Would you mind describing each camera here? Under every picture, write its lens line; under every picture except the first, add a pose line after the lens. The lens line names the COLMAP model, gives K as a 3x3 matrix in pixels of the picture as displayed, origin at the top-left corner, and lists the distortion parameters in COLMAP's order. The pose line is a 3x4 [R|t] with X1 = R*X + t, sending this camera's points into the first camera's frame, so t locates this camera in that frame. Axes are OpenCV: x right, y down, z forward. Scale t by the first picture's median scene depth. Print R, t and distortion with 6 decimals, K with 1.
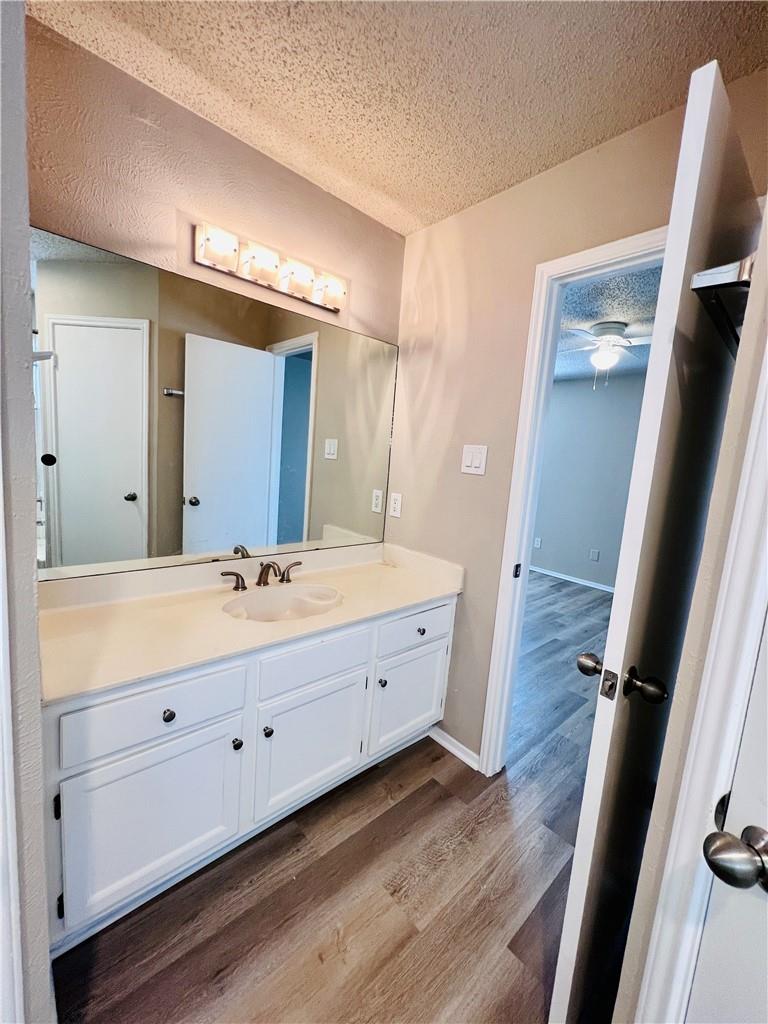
lens RADIAL K [[409.6, 0, 383.5], [0, 409.6, 508.1], [0, 0, 1]] dist [-0.001899, 0.000432]
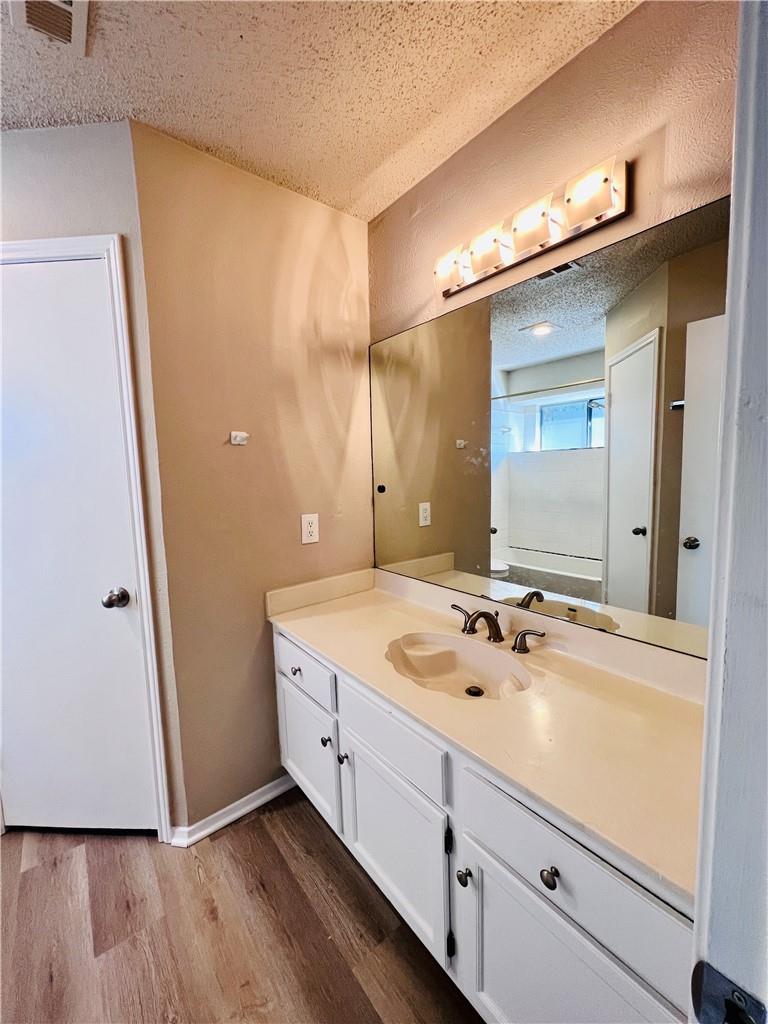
lens RADIAL K [[409.6, 0, 383.5], [0, 409.6, 508.1], [0, 0, 1]] dist [-0.001899, 0.000432]
pose [[-0.051413, 0.021181, -0.998453, 0.654477], [-0.114327, 0.993077, 0.026954, -0.081199], [0.992112, 0.115536, -0.048635, 1.038726]]
